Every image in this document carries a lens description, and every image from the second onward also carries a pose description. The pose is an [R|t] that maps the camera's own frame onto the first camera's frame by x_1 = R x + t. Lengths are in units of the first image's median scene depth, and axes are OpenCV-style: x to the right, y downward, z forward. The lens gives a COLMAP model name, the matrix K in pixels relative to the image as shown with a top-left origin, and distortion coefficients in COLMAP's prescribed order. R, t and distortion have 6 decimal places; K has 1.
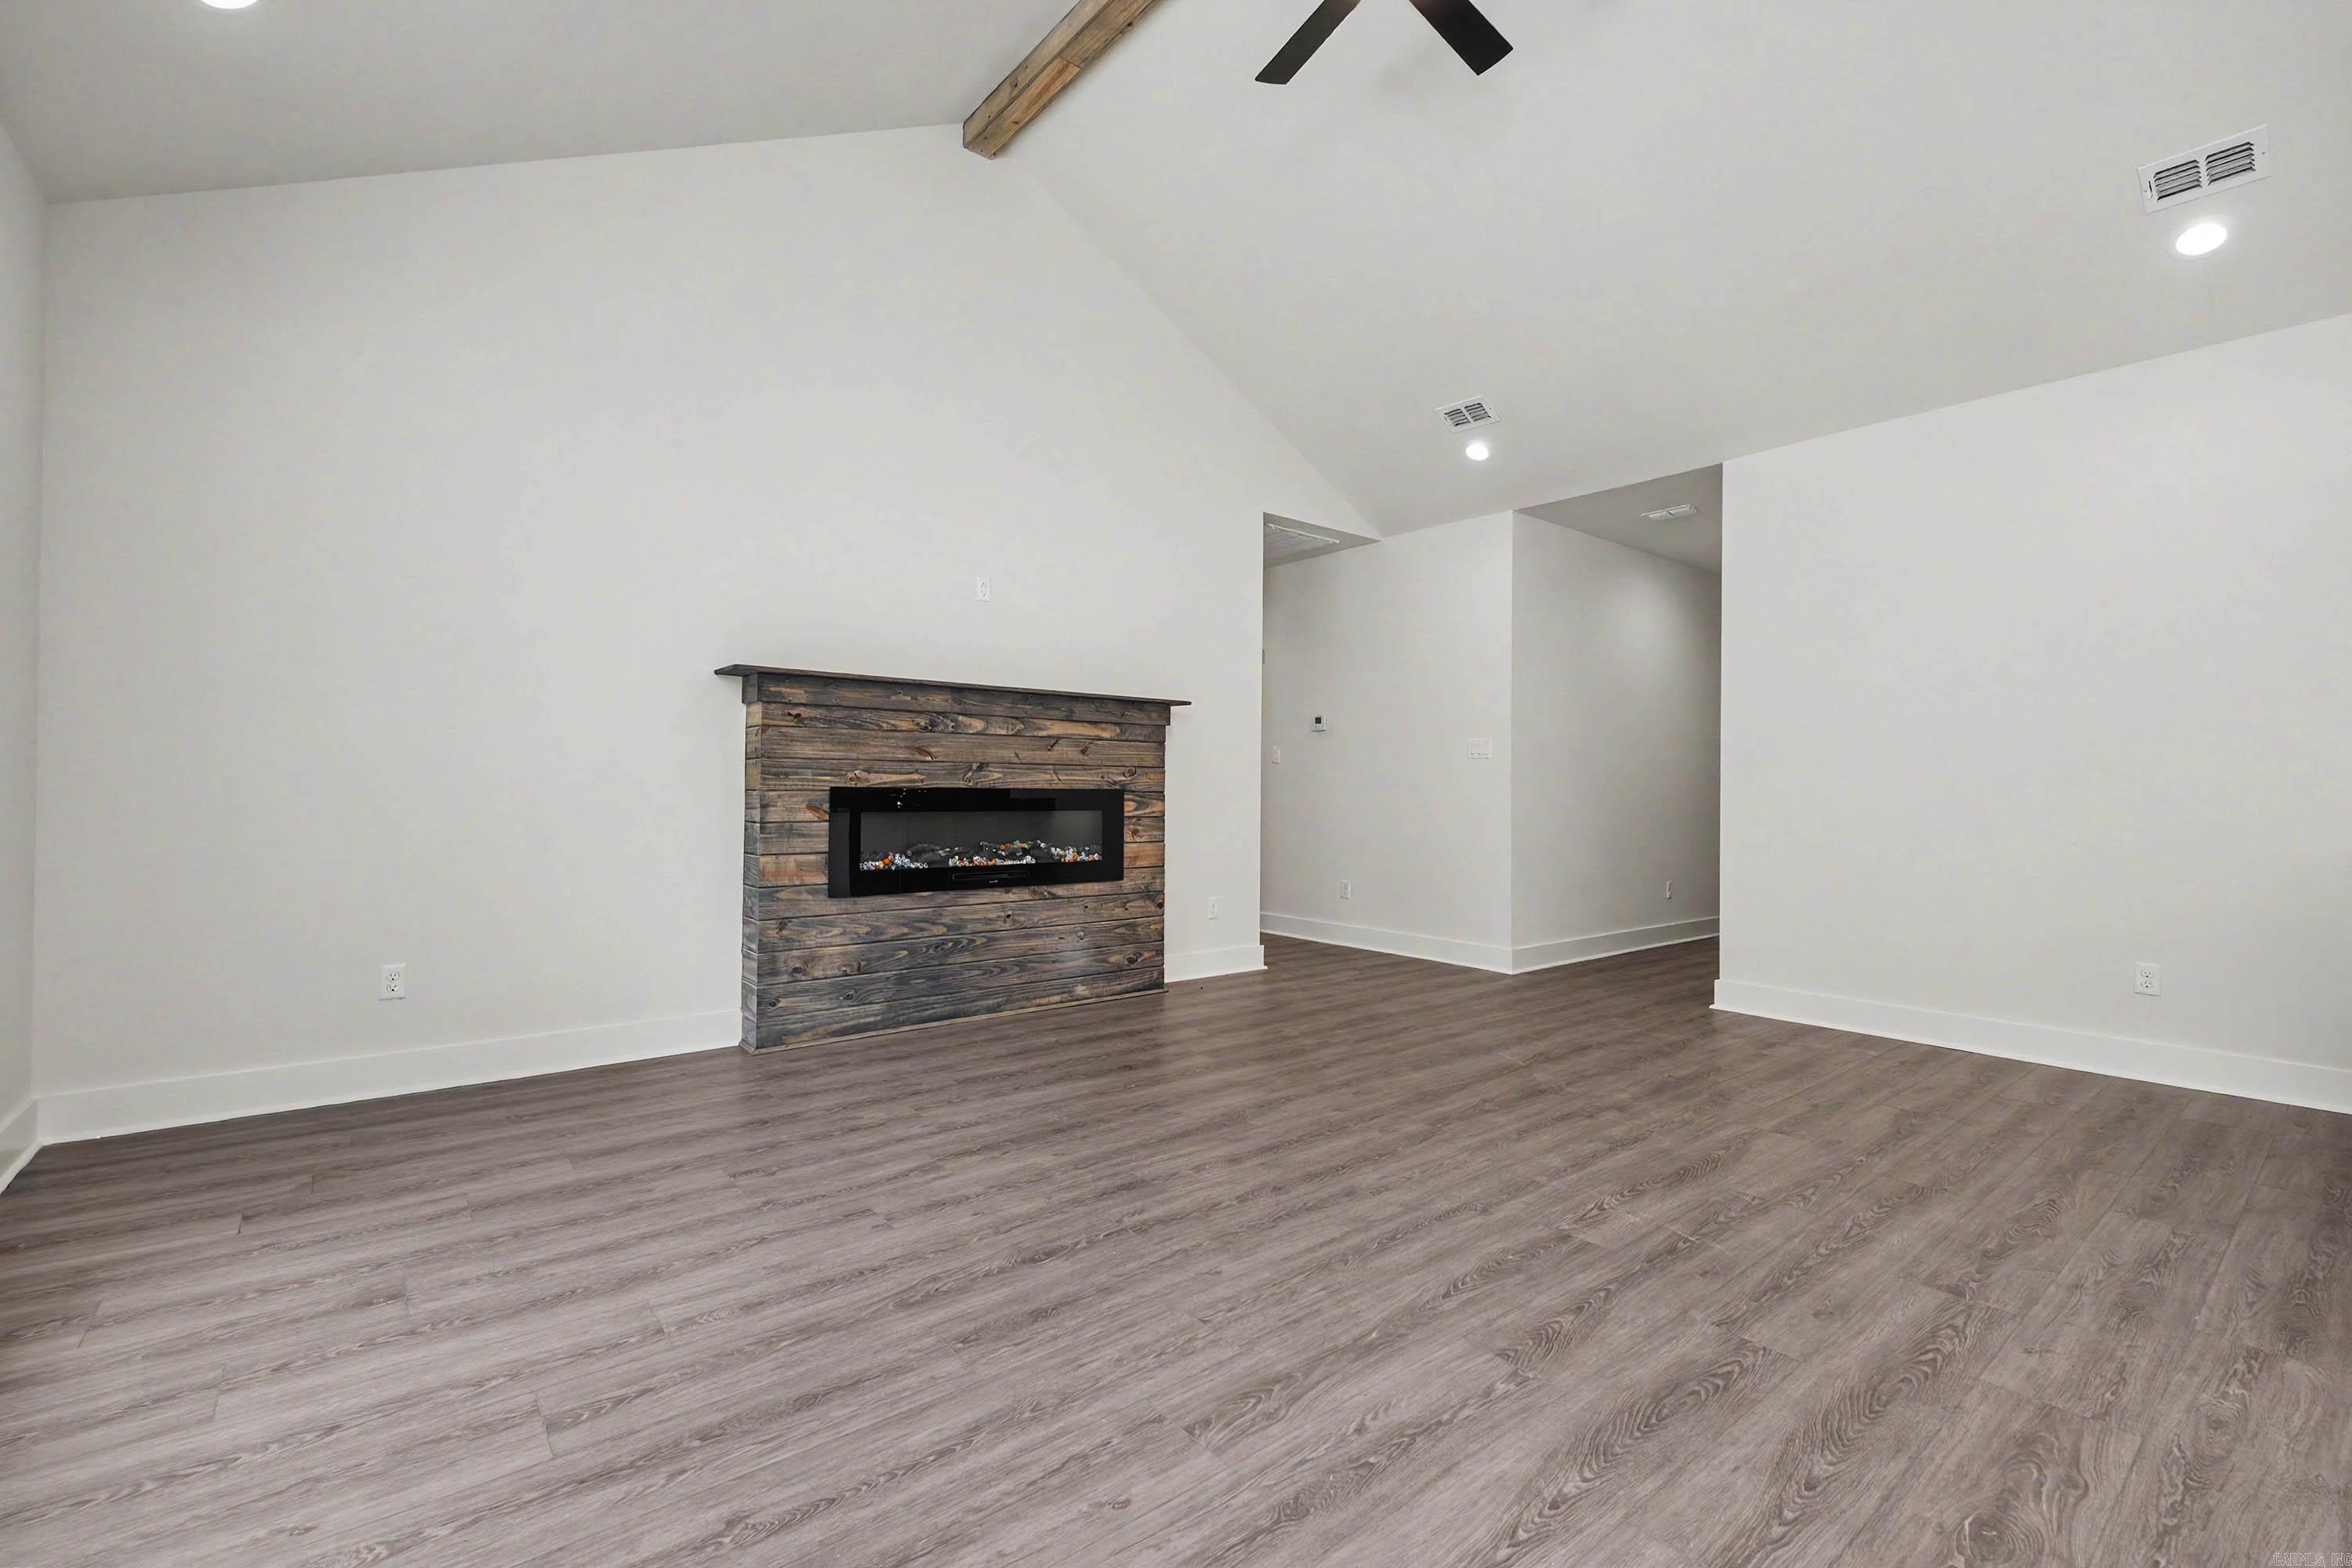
lens RADIAL K [[1020.3, 0, 1188.4], [0, 1020.3, 772.8], [0, 0, 1]] dist [0.002961, -0.006826]
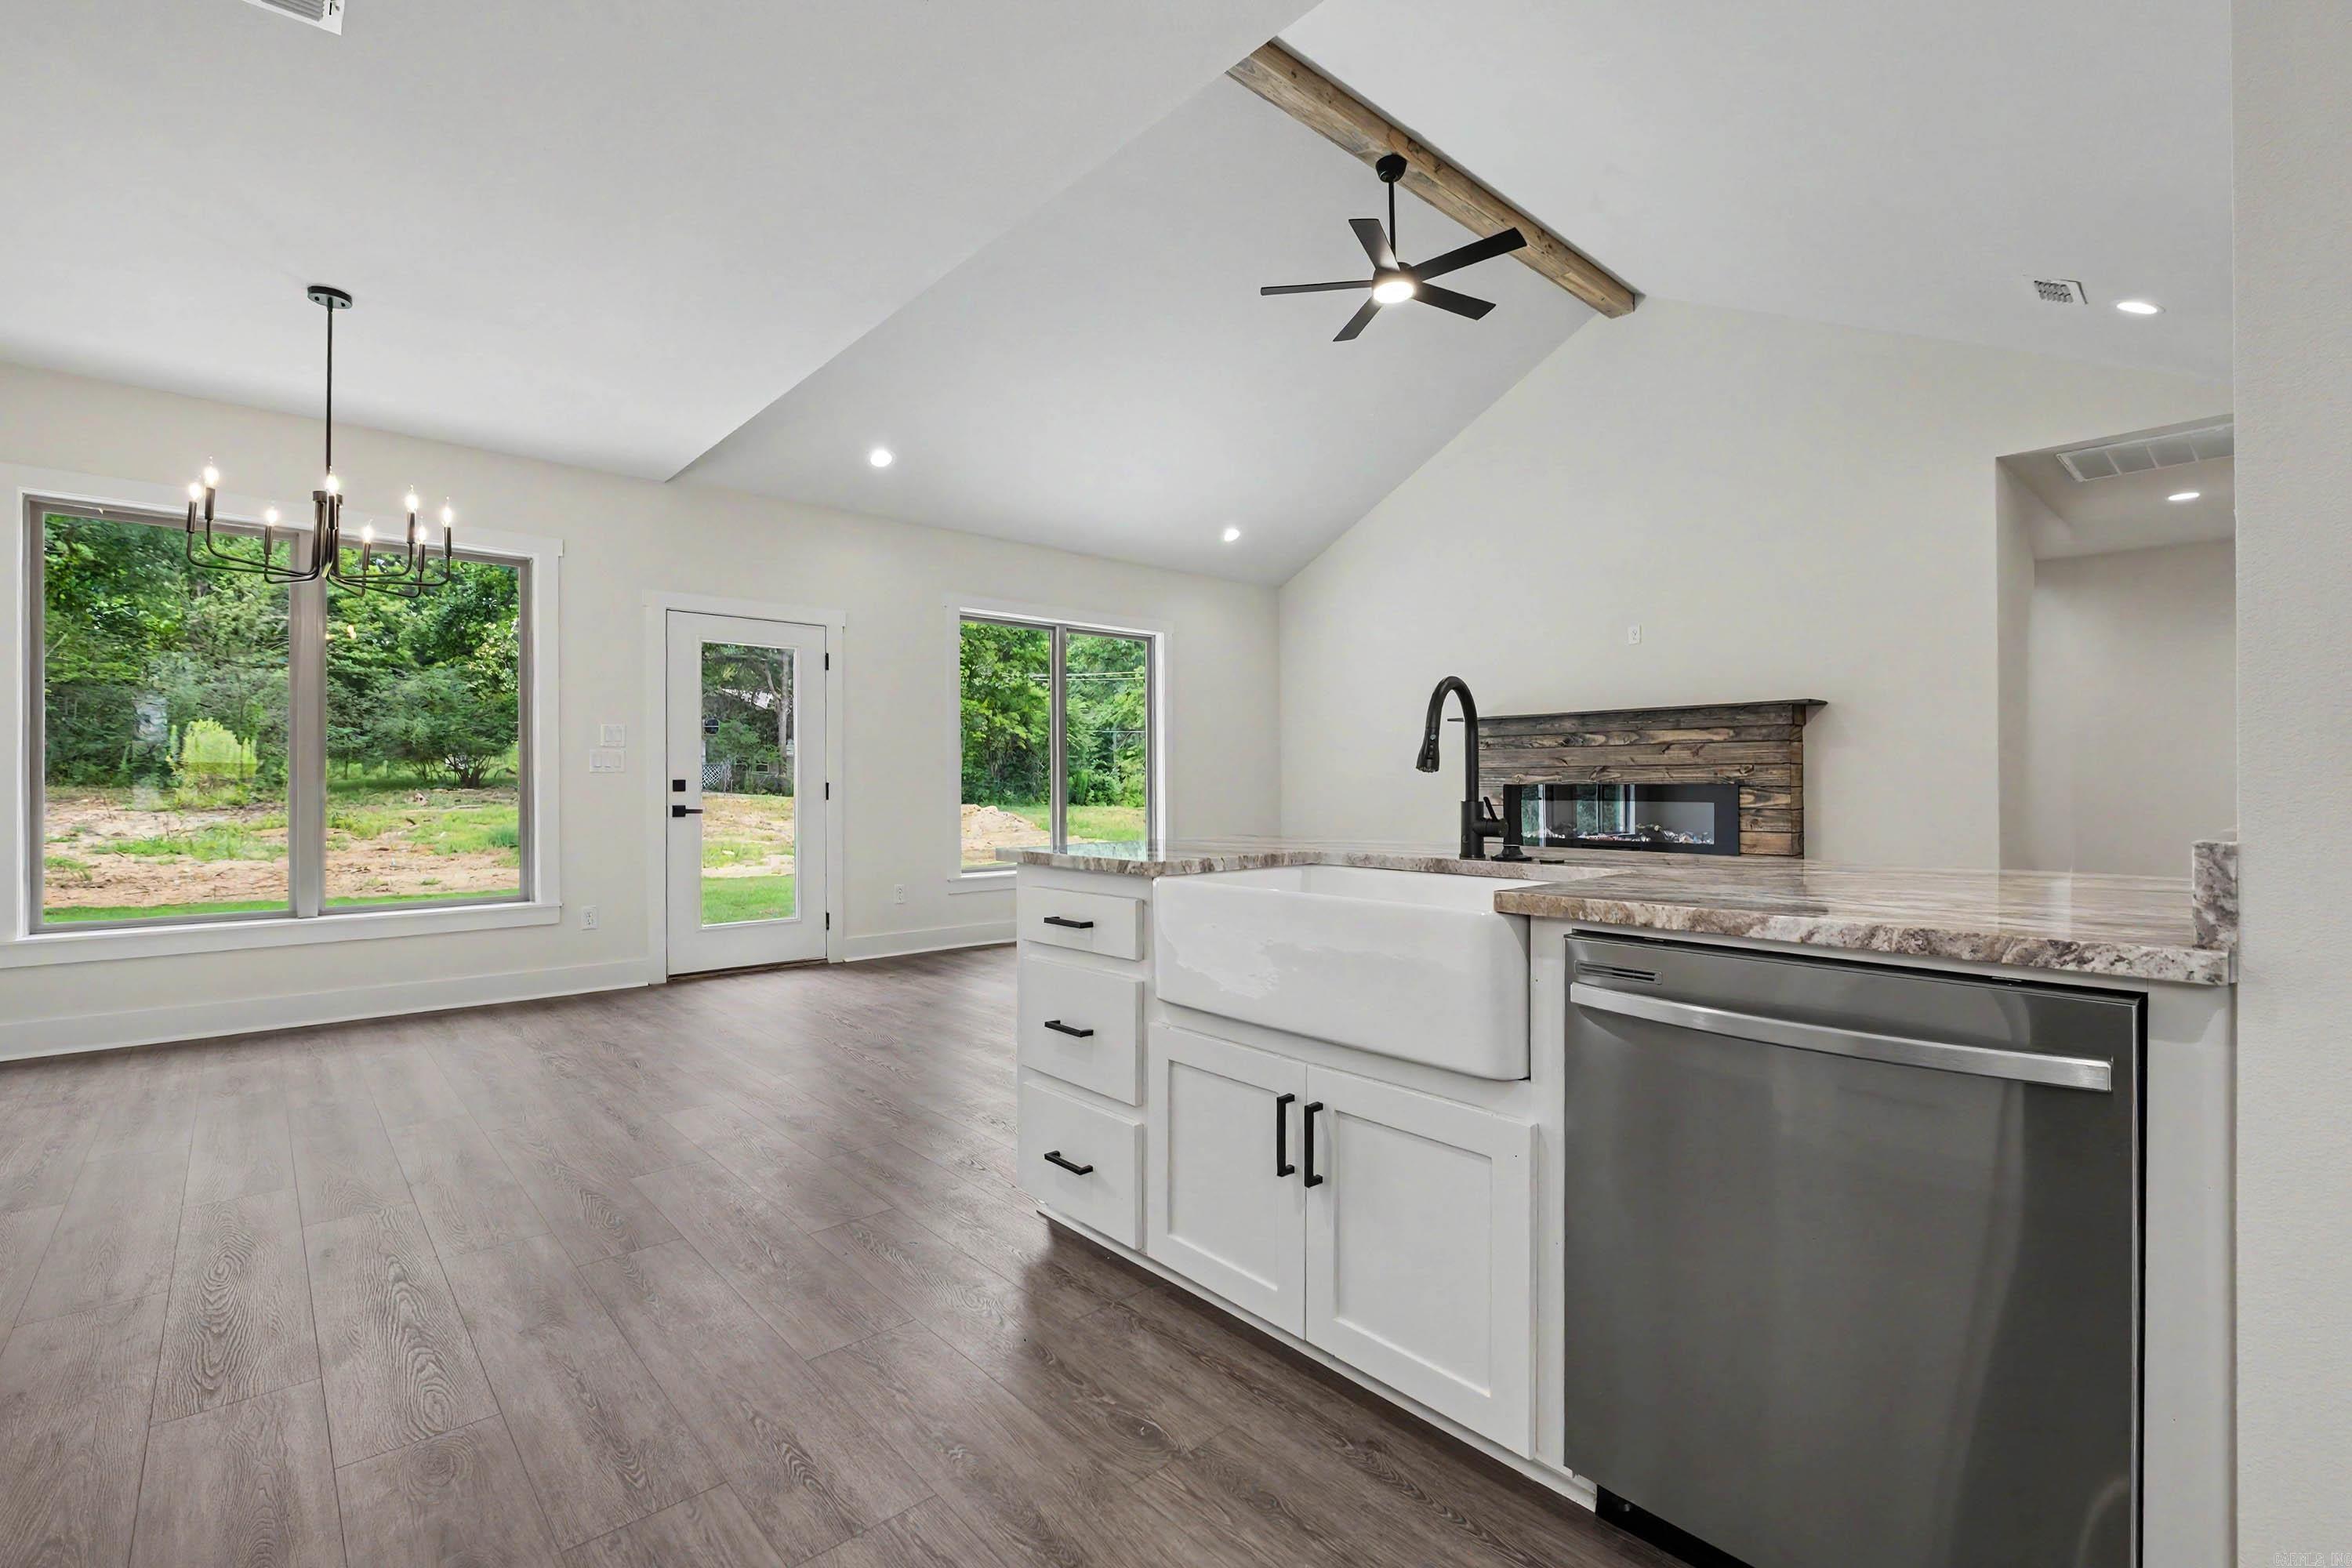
lens RADIAL K [[1020.3, 0, 1162.2], [0, 1020.3, 781.4], [0, 0, 1]] dist [0.002961, -0.006826]
pose [[0.035319, -0.010672, -0.999319, 1.238133], [0.017898, 0.999789, -0.010044, 0.015433], [0.999216, -0.017531, 0.035502, 0.363175]]
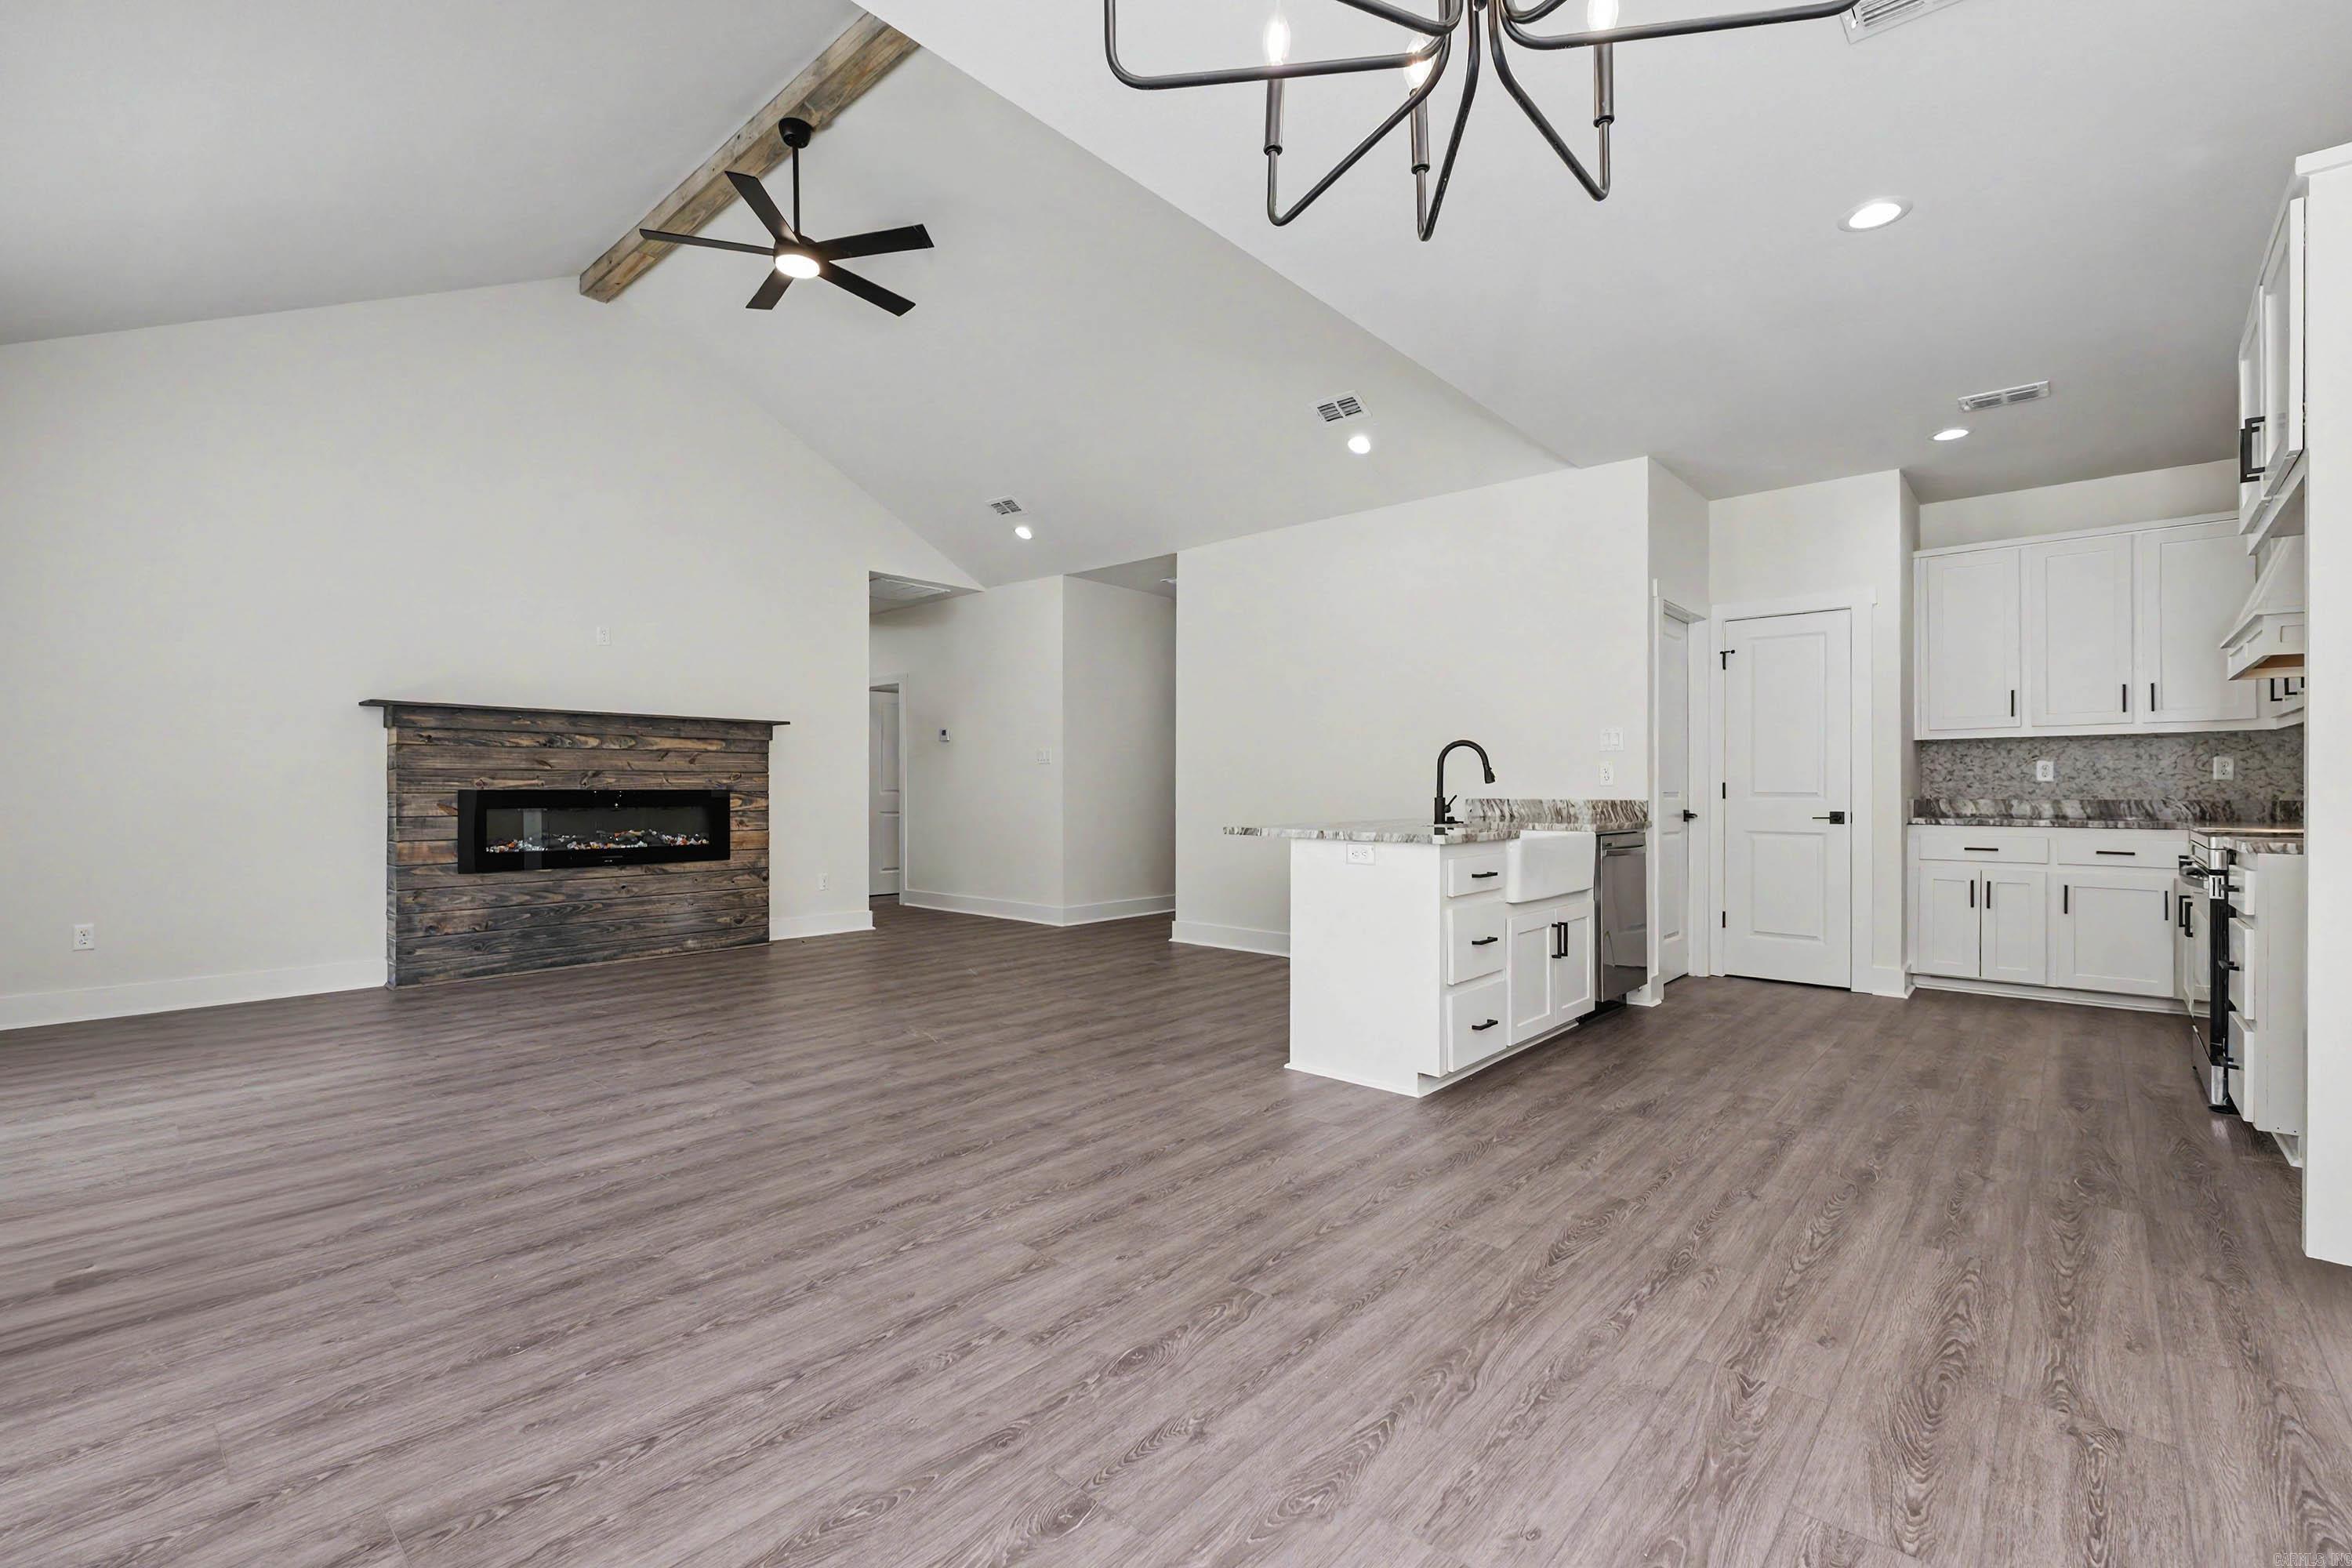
lens RADIAL K [[1020.3, 0, 1191.1], [0, 1020.3, 784.8], [0, 0, 1]] dist [0.002961, -0.006826]
pose [[0.986131, -0.009327, 0.165707, 0.352817], [0.007176, 0.999882, 0.013574, -0.004377], [-0.165815, -0.012197, 0.986082, -0.447528]]
